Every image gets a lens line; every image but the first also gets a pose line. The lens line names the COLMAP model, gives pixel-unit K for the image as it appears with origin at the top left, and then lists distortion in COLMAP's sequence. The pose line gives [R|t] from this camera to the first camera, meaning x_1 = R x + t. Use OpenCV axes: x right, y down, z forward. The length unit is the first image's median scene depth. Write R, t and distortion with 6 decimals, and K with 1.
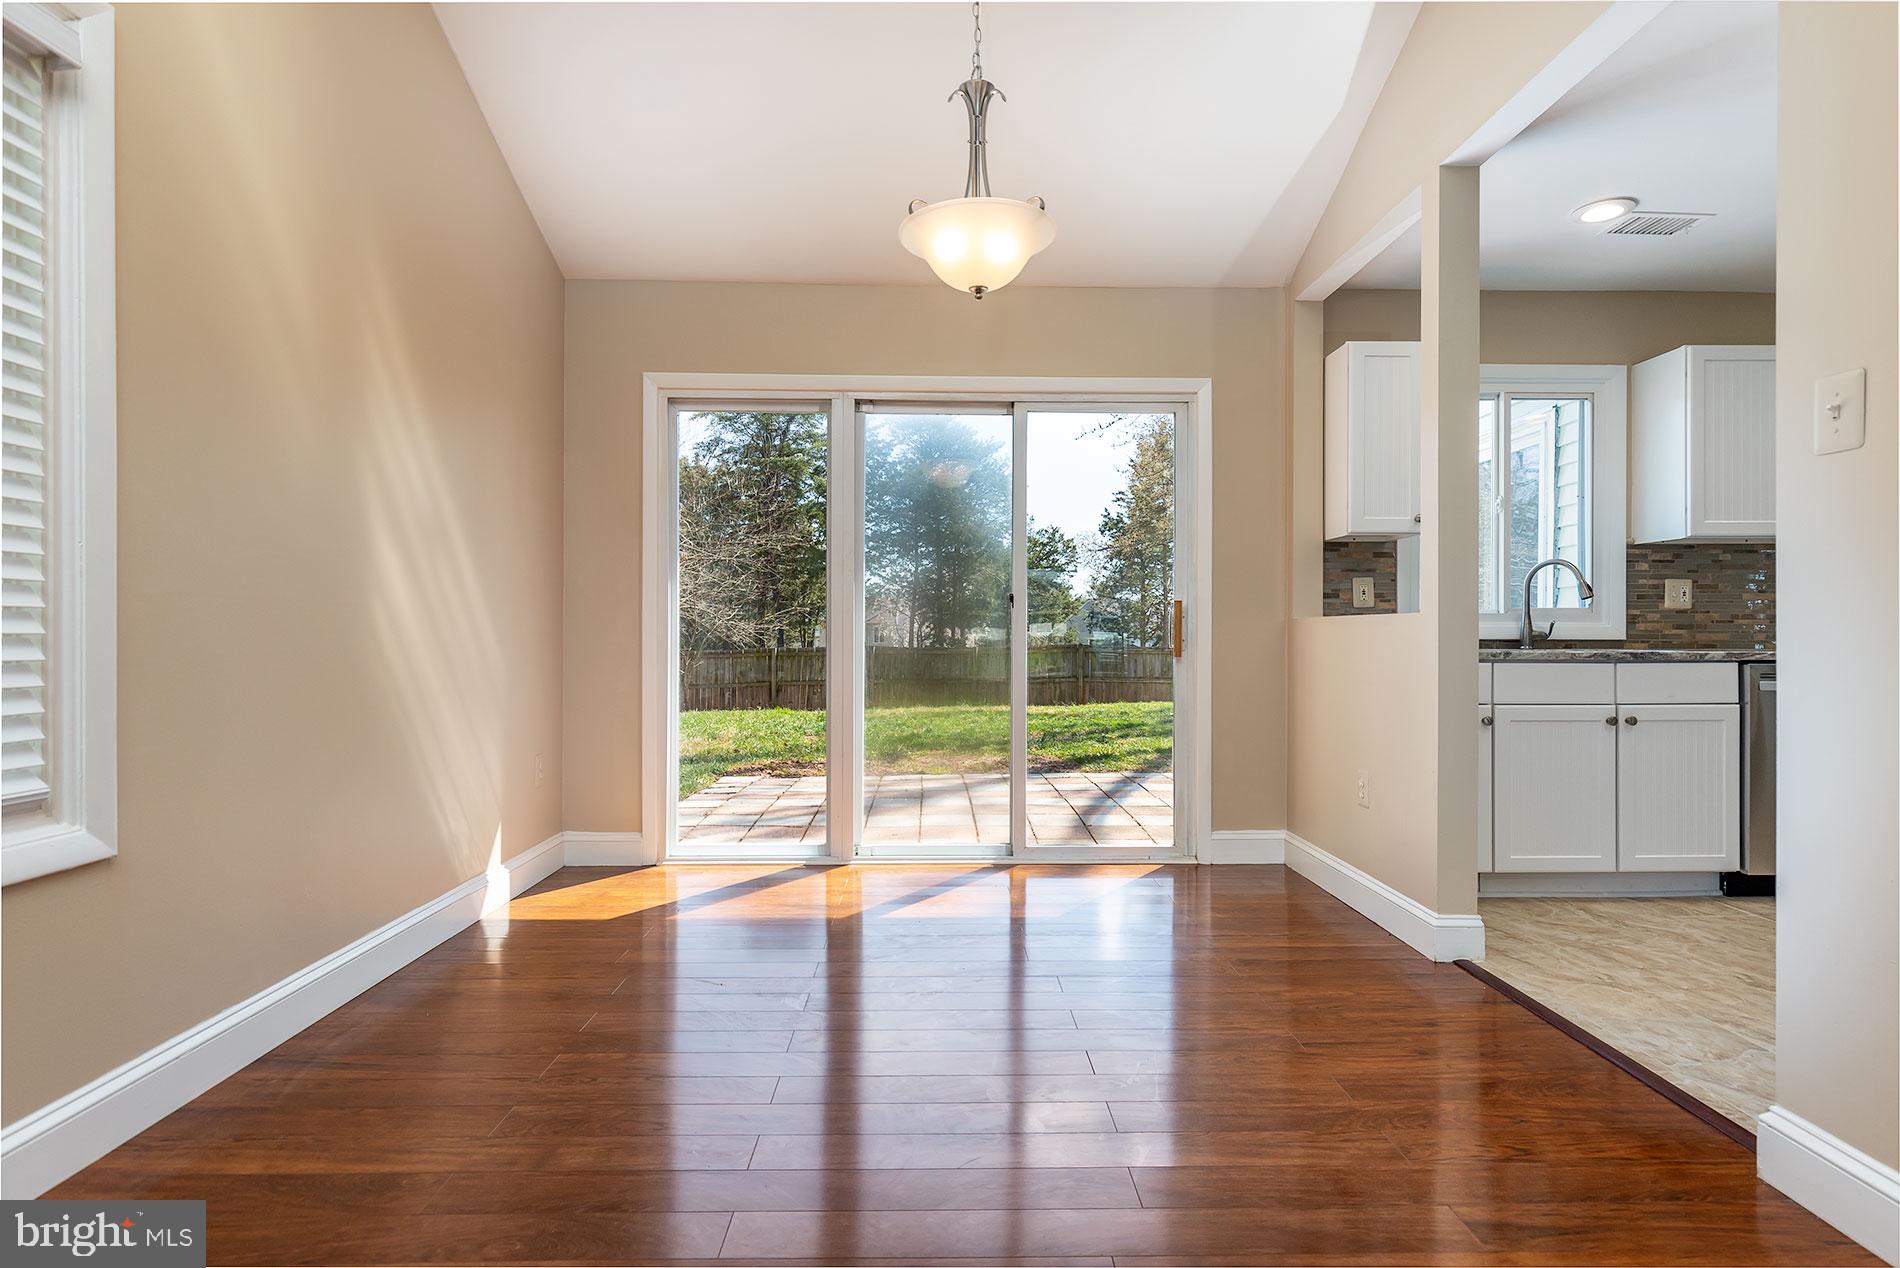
lens RADIAL K [[986.8, 0, 953.4], [0, 986.8, 634.6], [0, 0, 1]] dist [0.004575, -0.000757]
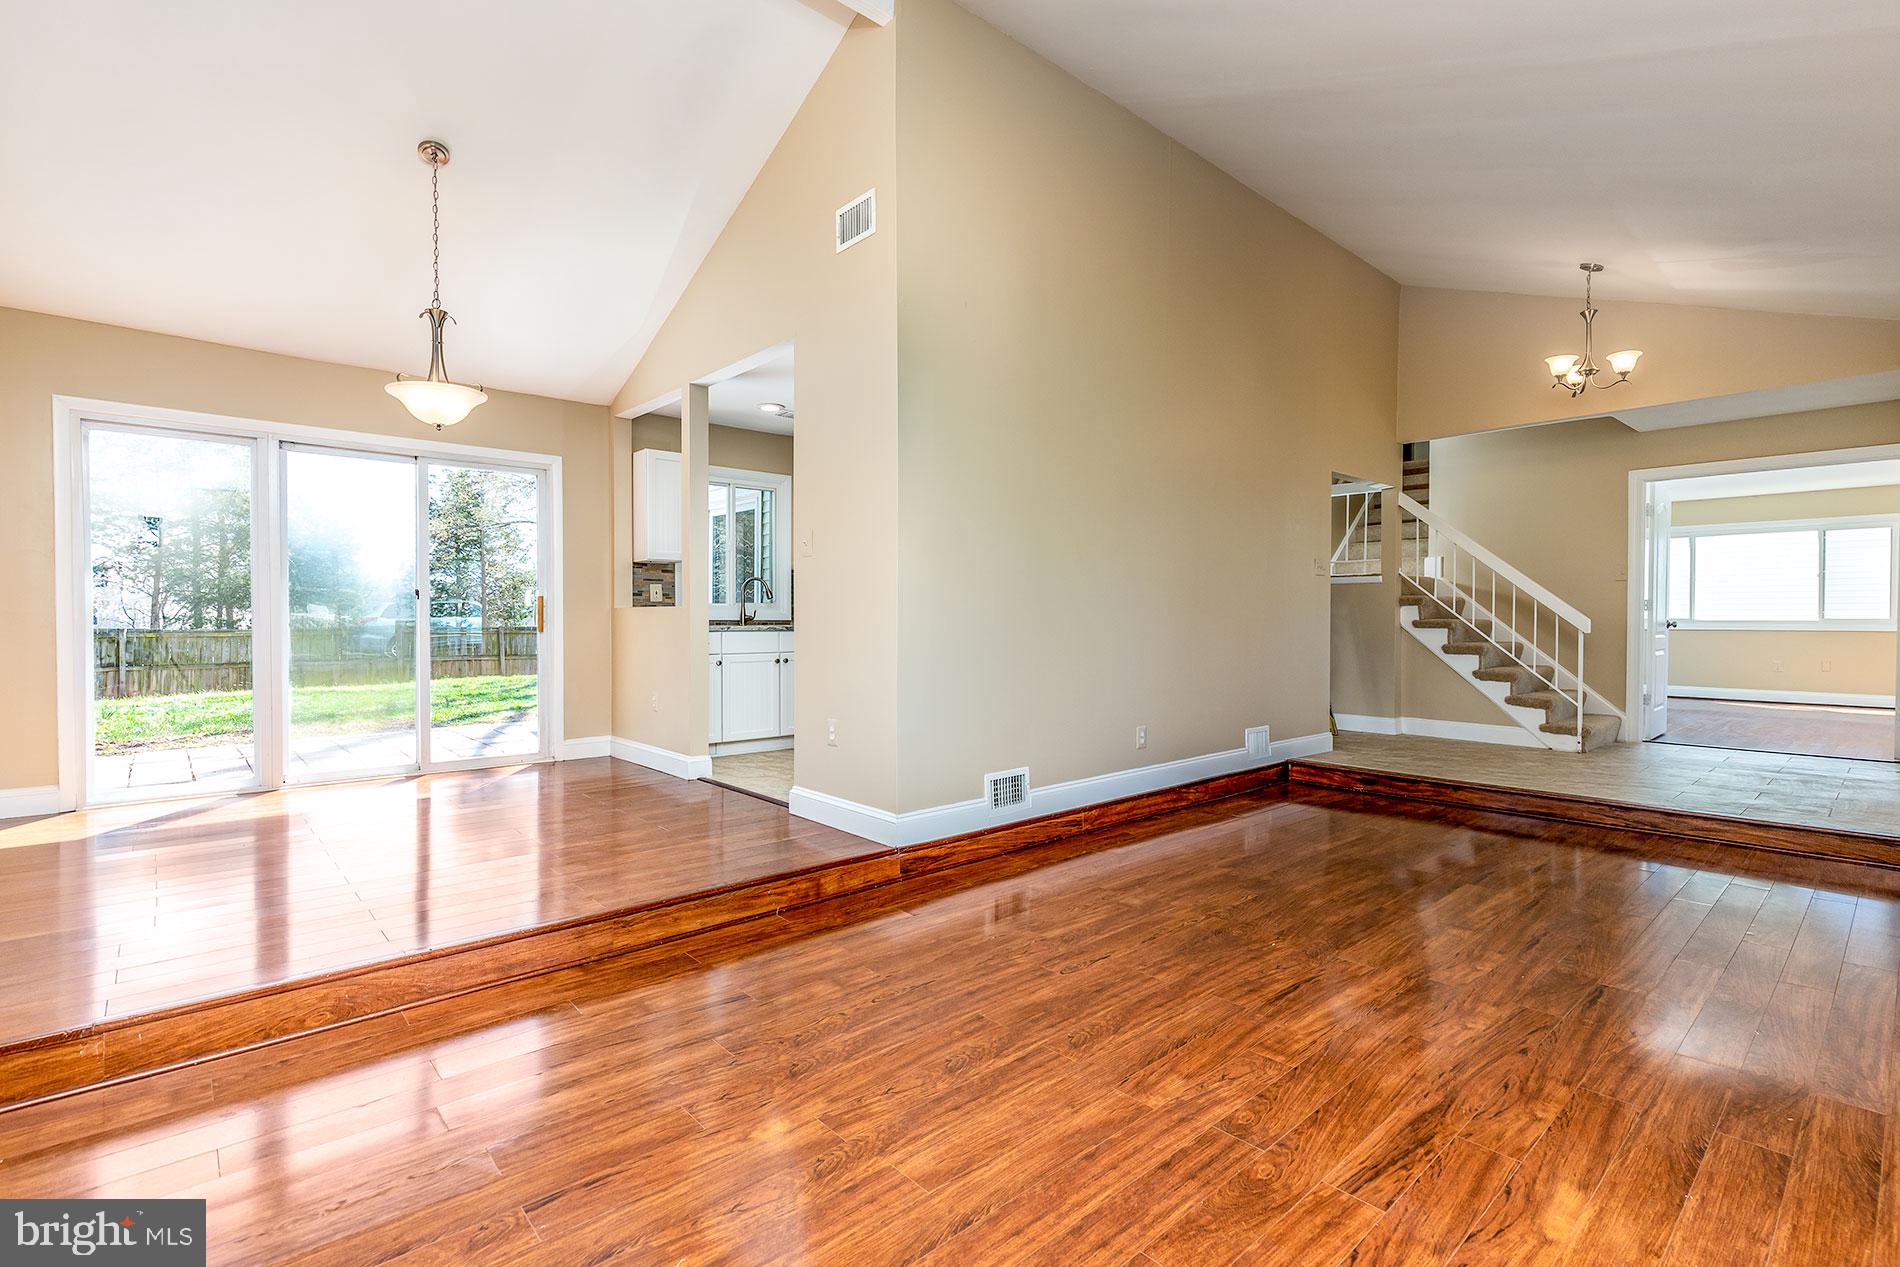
lens RADIAL K [[845.9, 0, 942.8], [0, 845.9, 633.9], [0, 0, 1]] dist [0.012378, -0.001236]
pose [[0.759835, -0.011056, 0.650022, -0.172360], [-0.002533, 0.999797, 0.019966, -0.001920], [-0.650111, -0.016817, 0.759653, -0.465400]]
